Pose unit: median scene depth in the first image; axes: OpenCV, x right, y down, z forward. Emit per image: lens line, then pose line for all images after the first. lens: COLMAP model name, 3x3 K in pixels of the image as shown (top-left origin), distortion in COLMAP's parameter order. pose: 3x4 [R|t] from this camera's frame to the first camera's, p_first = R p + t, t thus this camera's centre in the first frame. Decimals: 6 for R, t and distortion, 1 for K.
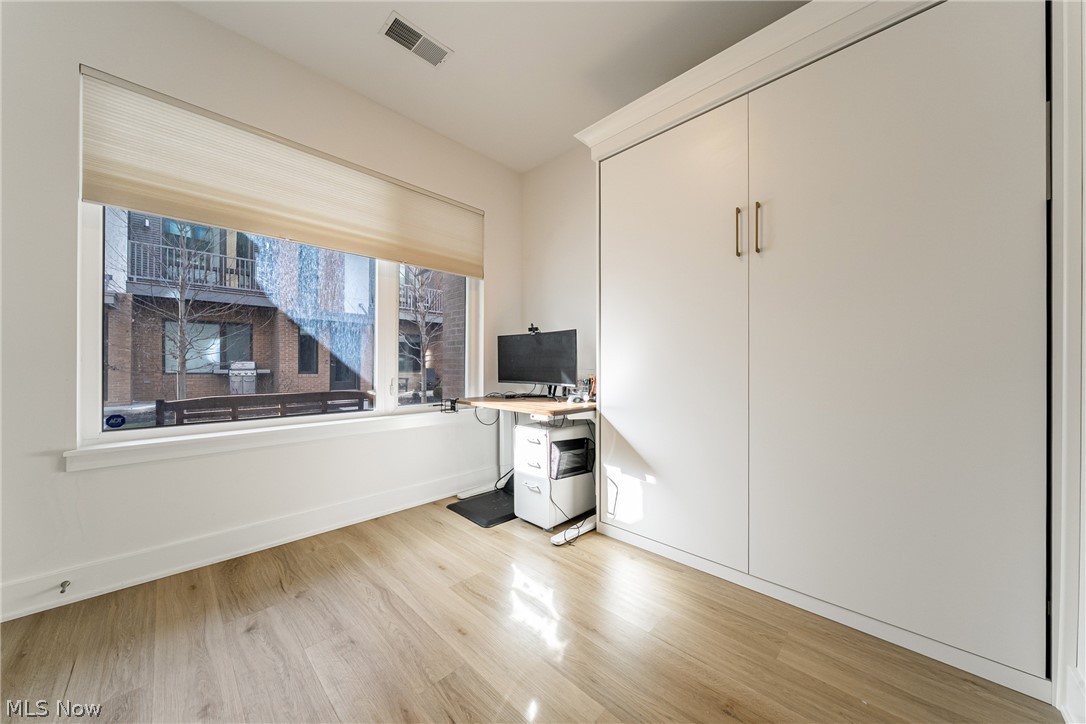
lens RADIAL K [[372.5, 0, 544.1], [0, 372.5, 359.7], [0, 0, 1]] dist [0.000259, -0.000030]
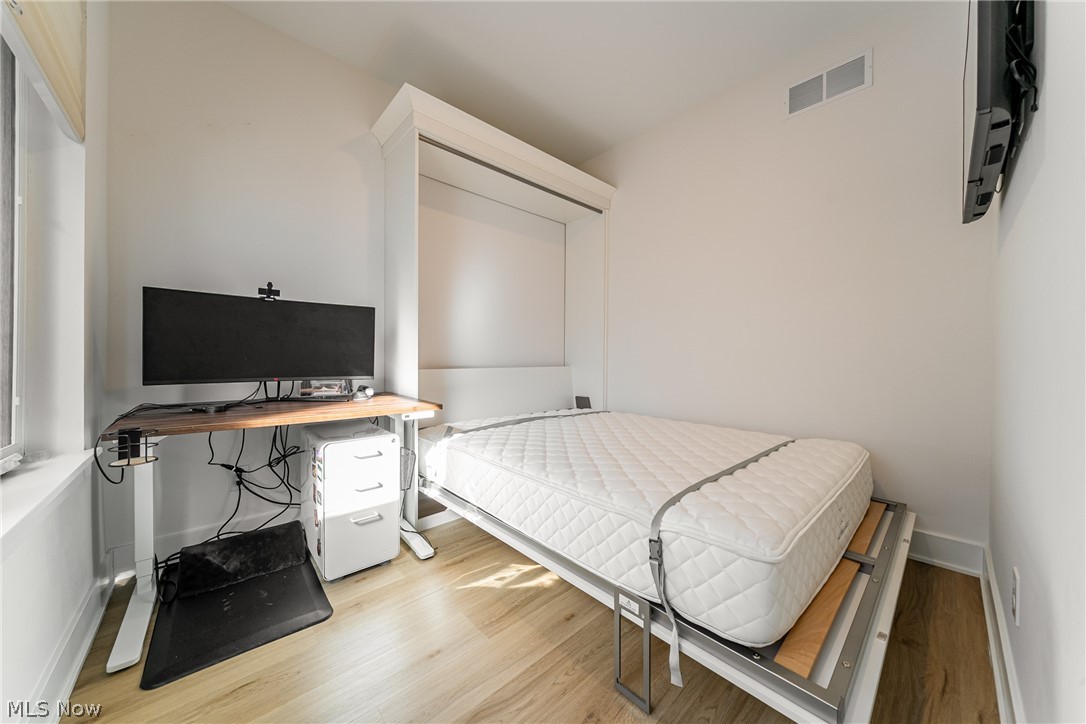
lens RADIAL K [[372.5, 0, 544.1], [0, 372.5, 359.7], [0, 0, 1]] dist [0.000259, -0.000030]
pose [[0.058148, -0.003410, 0.998302, -0.697085], [-0.012908, 0.999908, 0.004167, 0.023703], [-0.998225, -0.013129, 0.058099, 0.585868]]
